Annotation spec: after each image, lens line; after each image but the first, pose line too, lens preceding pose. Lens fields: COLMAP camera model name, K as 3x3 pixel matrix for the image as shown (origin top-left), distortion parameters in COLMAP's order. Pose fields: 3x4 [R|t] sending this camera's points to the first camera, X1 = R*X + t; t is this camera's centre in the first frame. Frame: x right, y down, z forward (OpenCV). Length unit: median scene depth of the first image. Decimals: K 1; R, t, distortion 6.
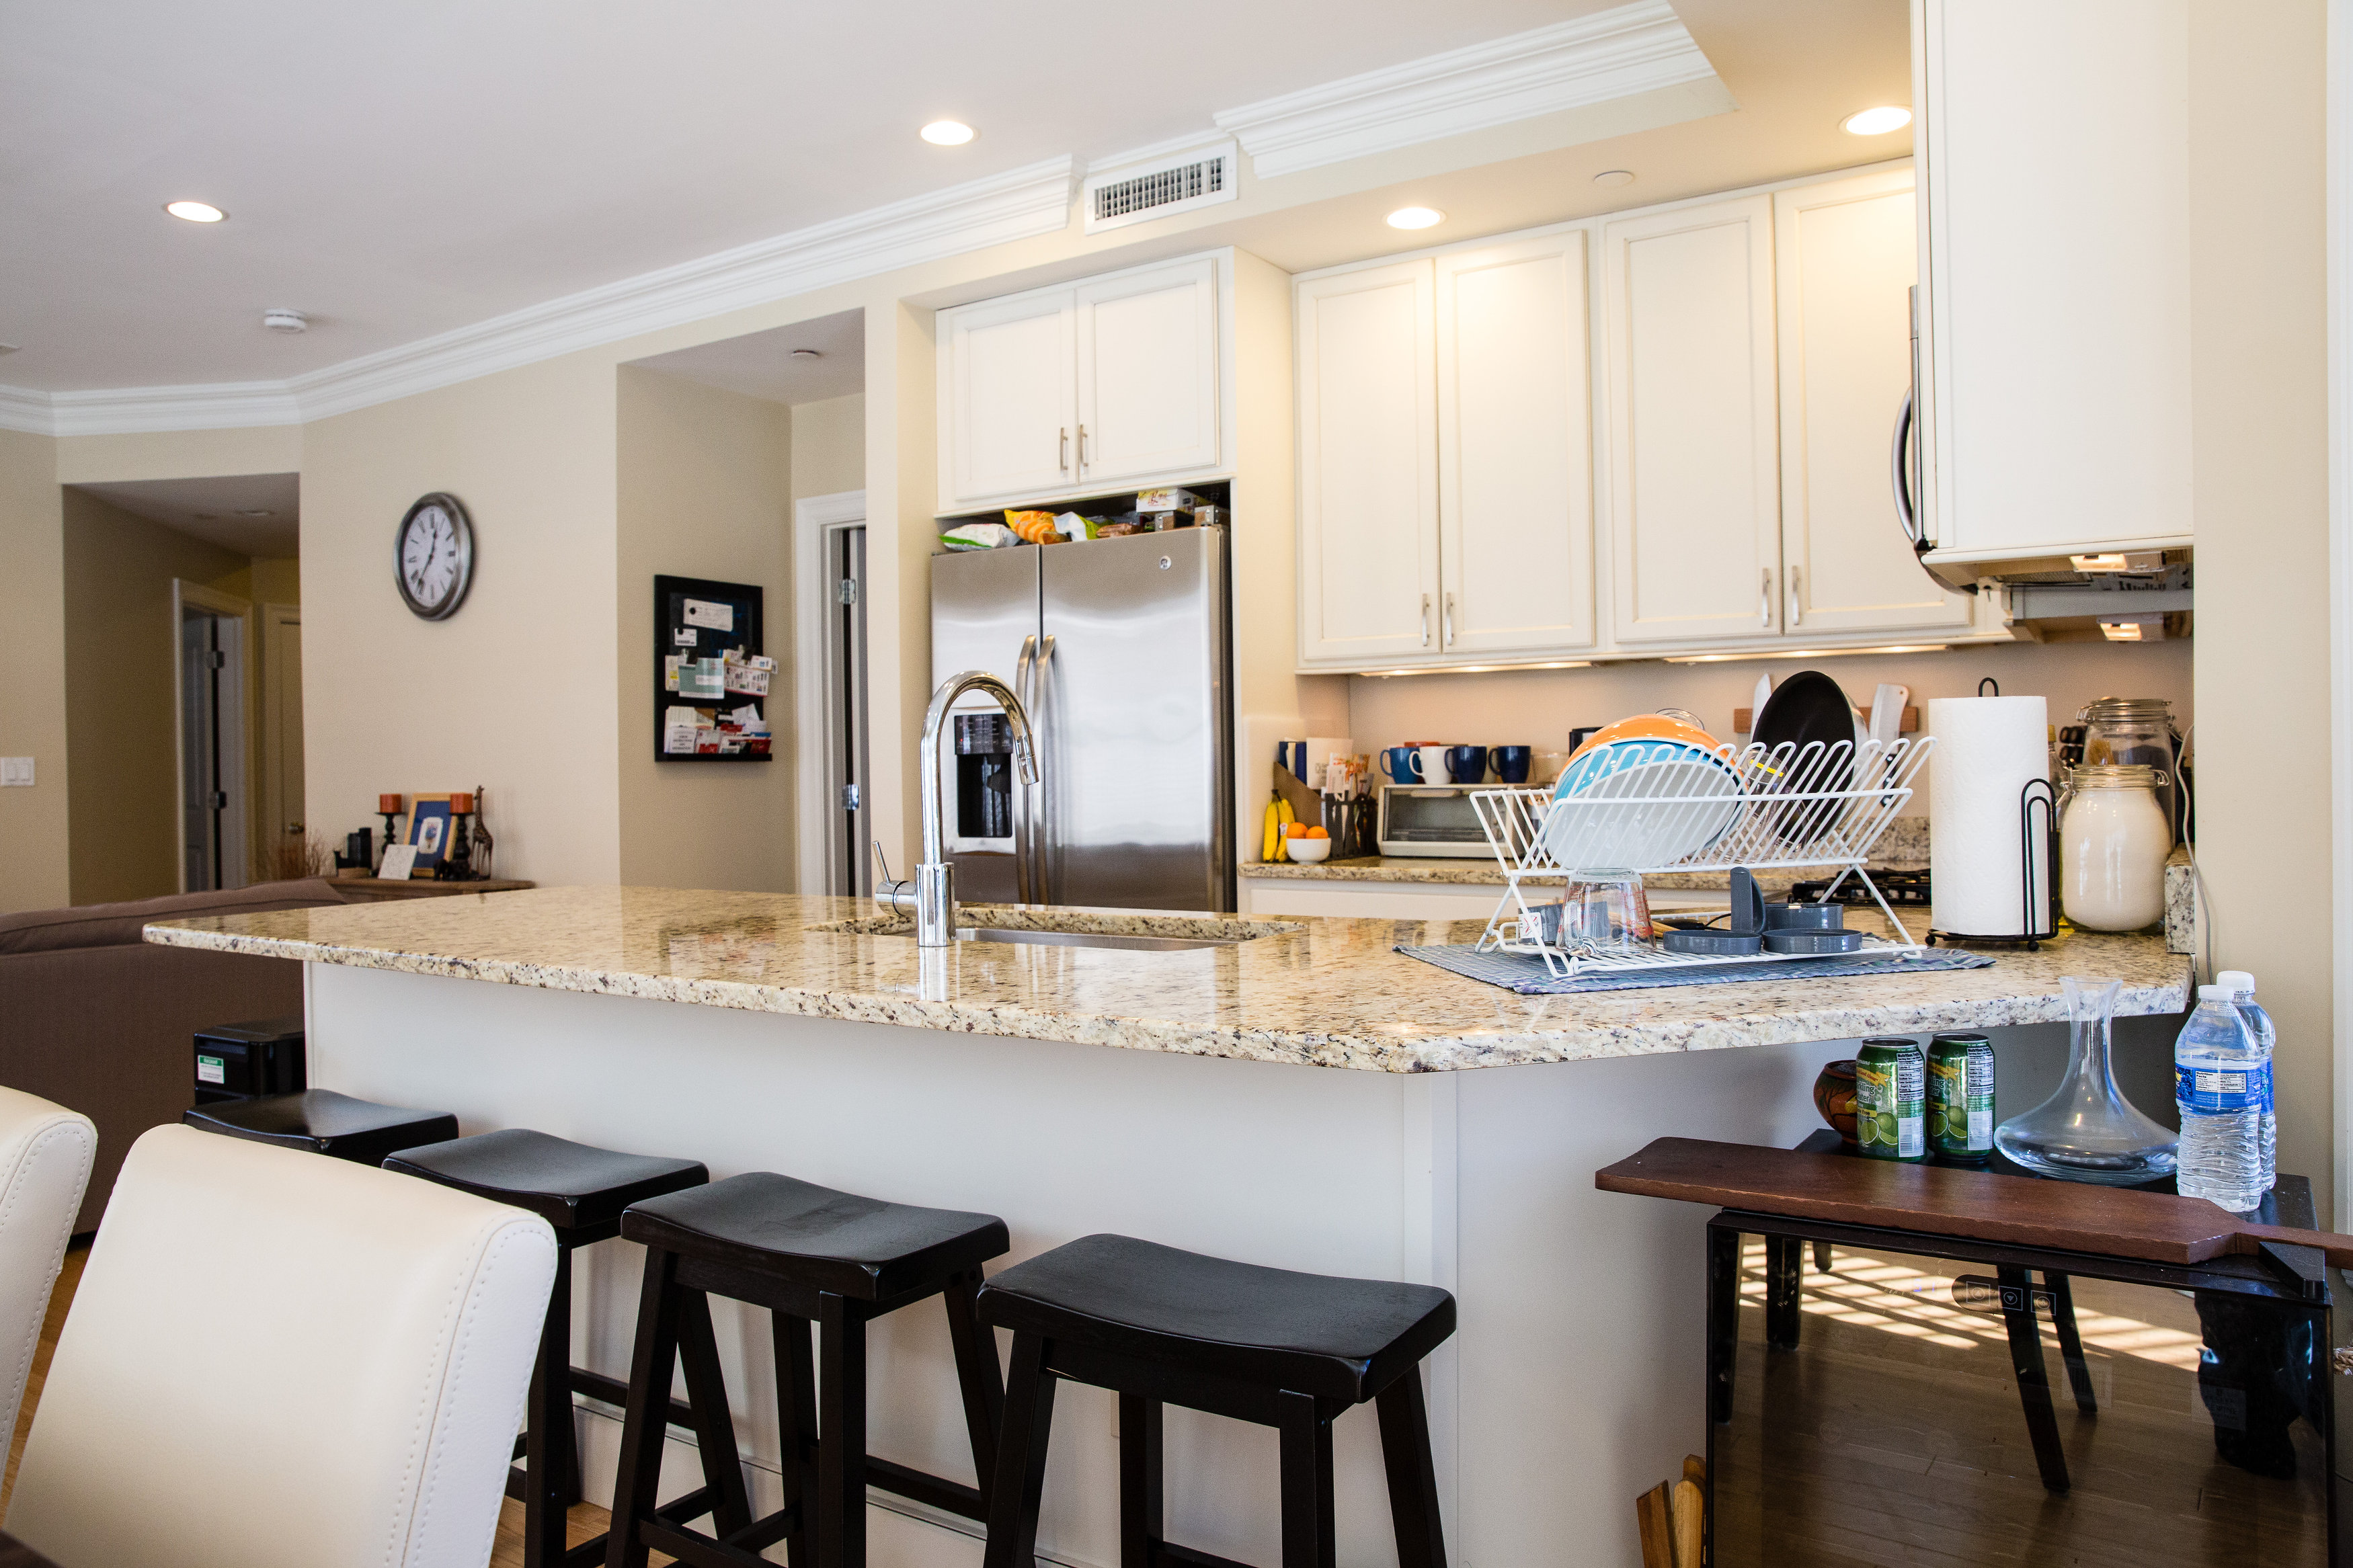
lens RADIAL K [[1611.8, 0, 1176.5], [0, 1611.8, 784.0], [0, 0, 1]] dist [-0.098911, 0.081244]
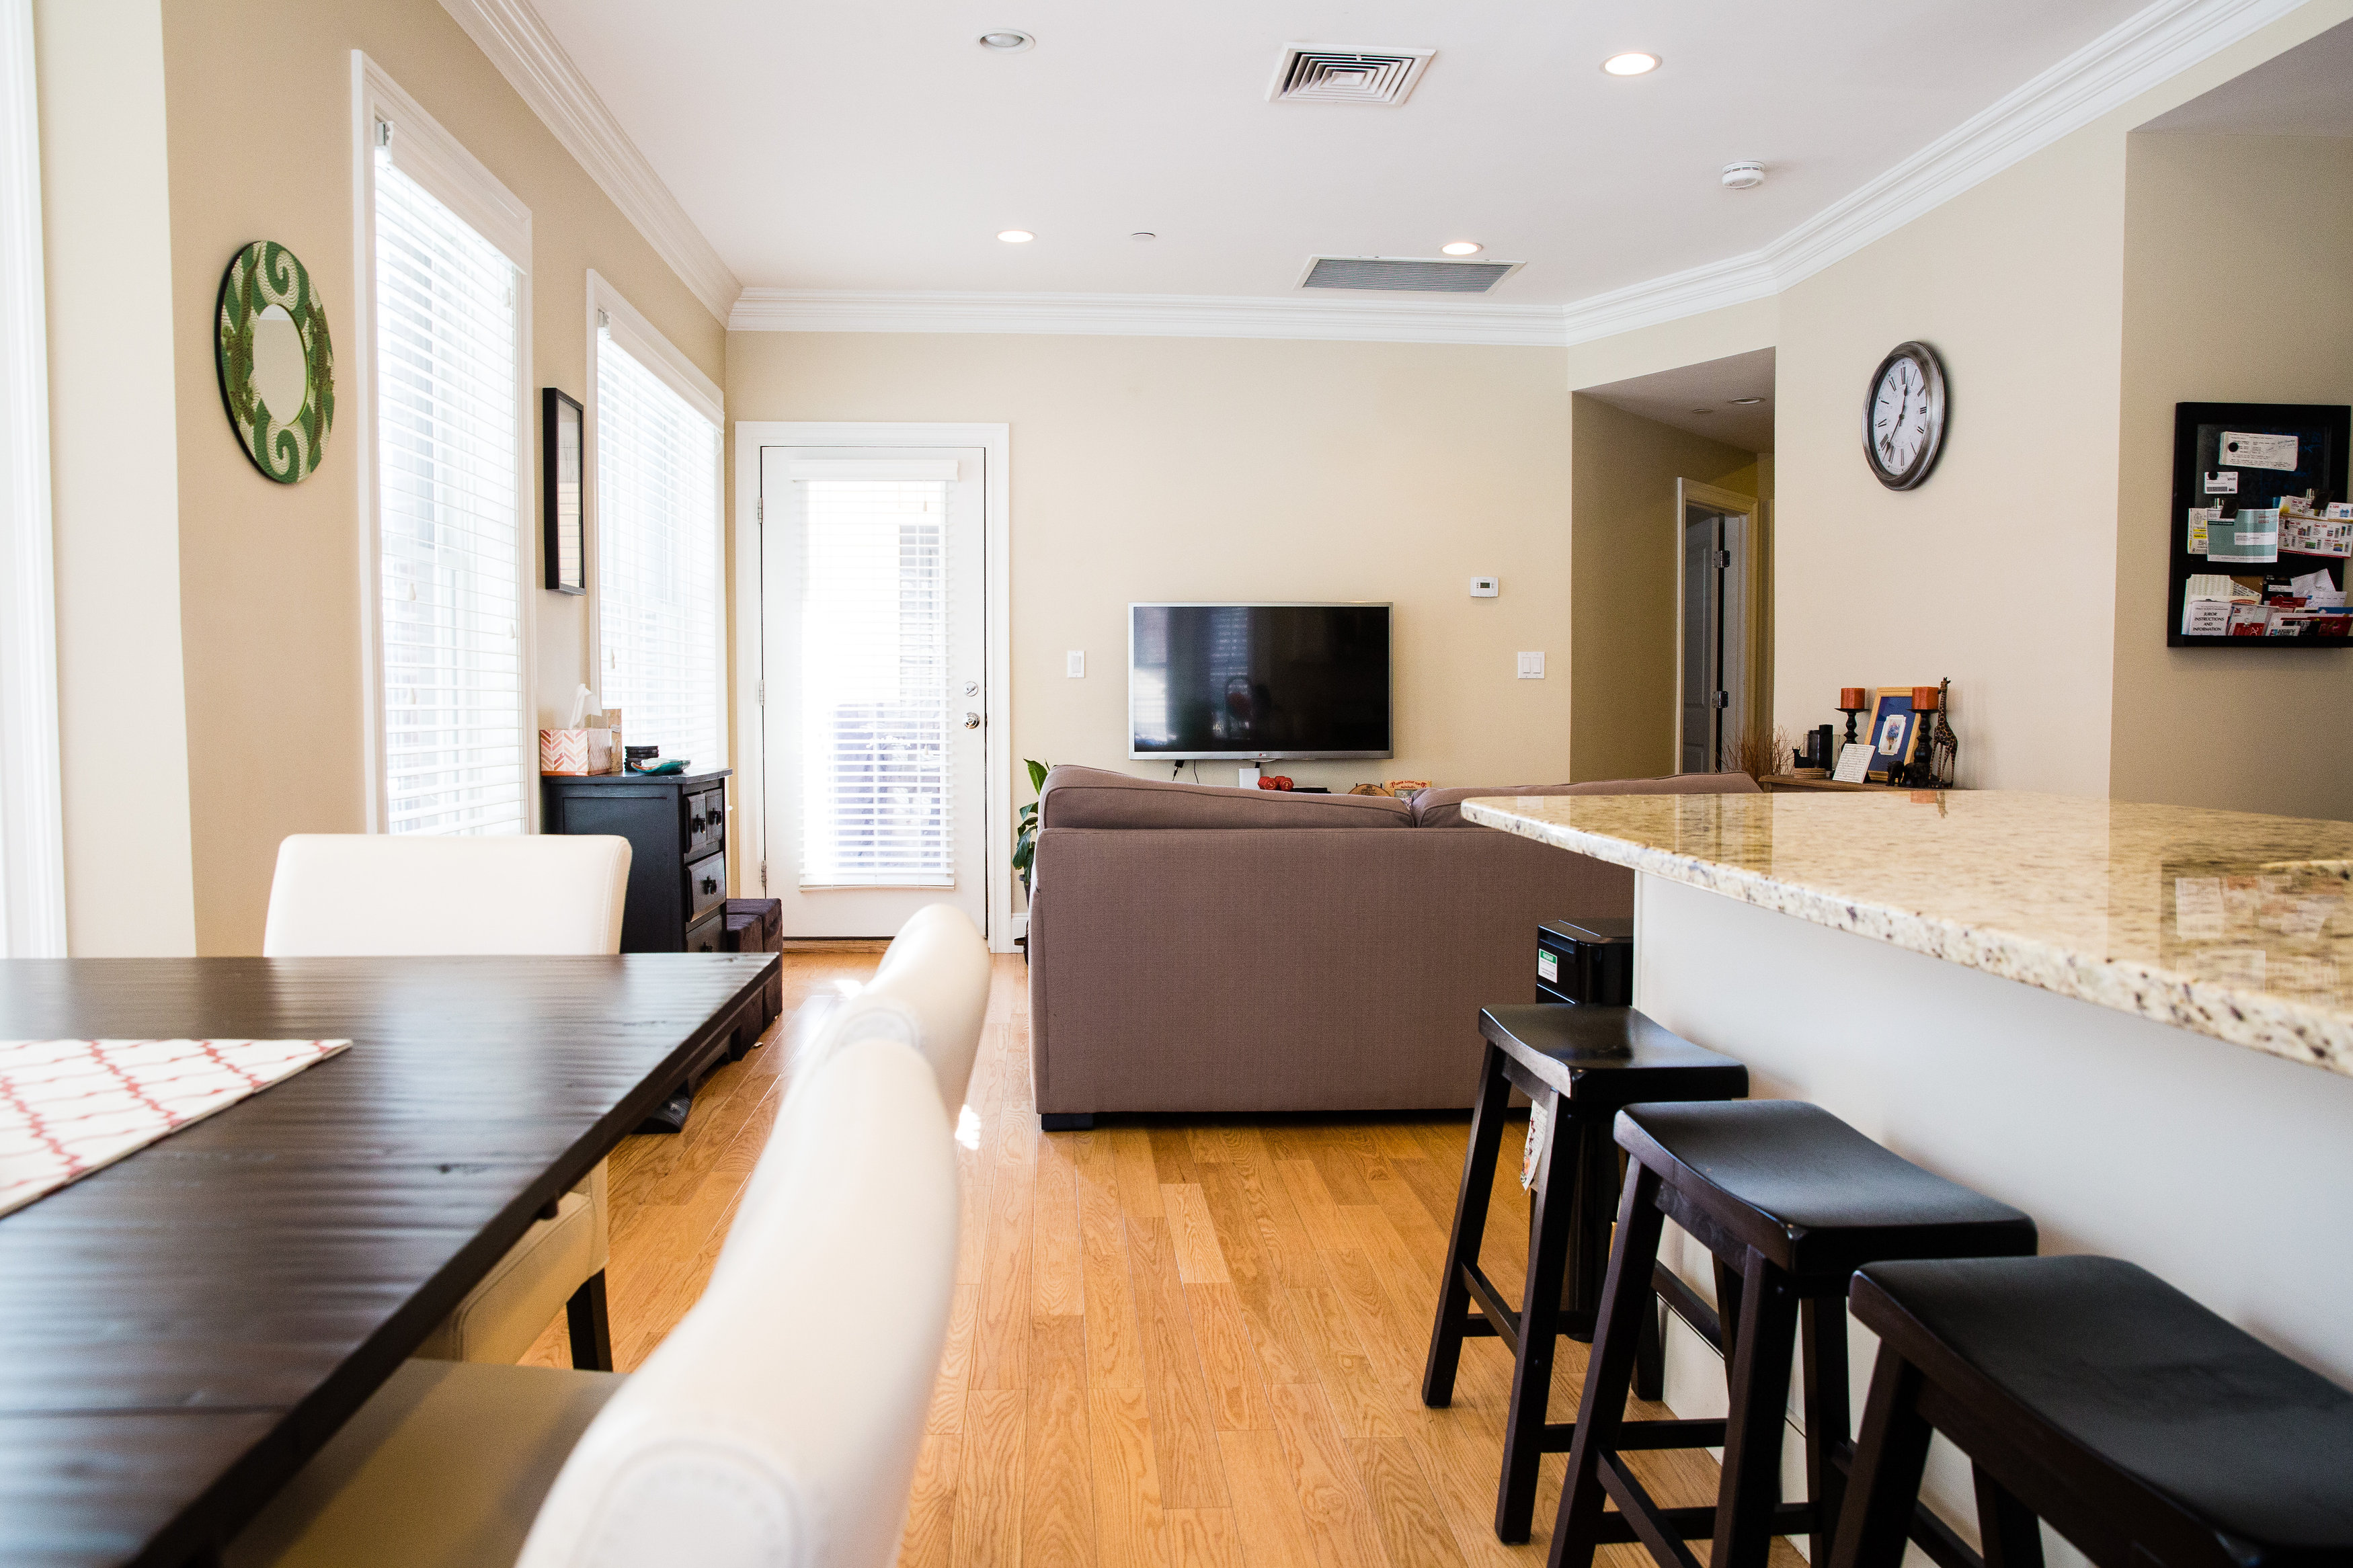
lens RADIAL K [[1611.8, 0, 1176.5], [0, 1611.8, 784.0], [0, 0, 1]] dist [-0.098911, 0.081244]
pose [[0.601730, 0.053769, -0.796888, -0.005411], [-0.013225, 0.998265, 0.057370, 0.014678], [0.798590, -0.023982, 0.601397, 0.151225]]
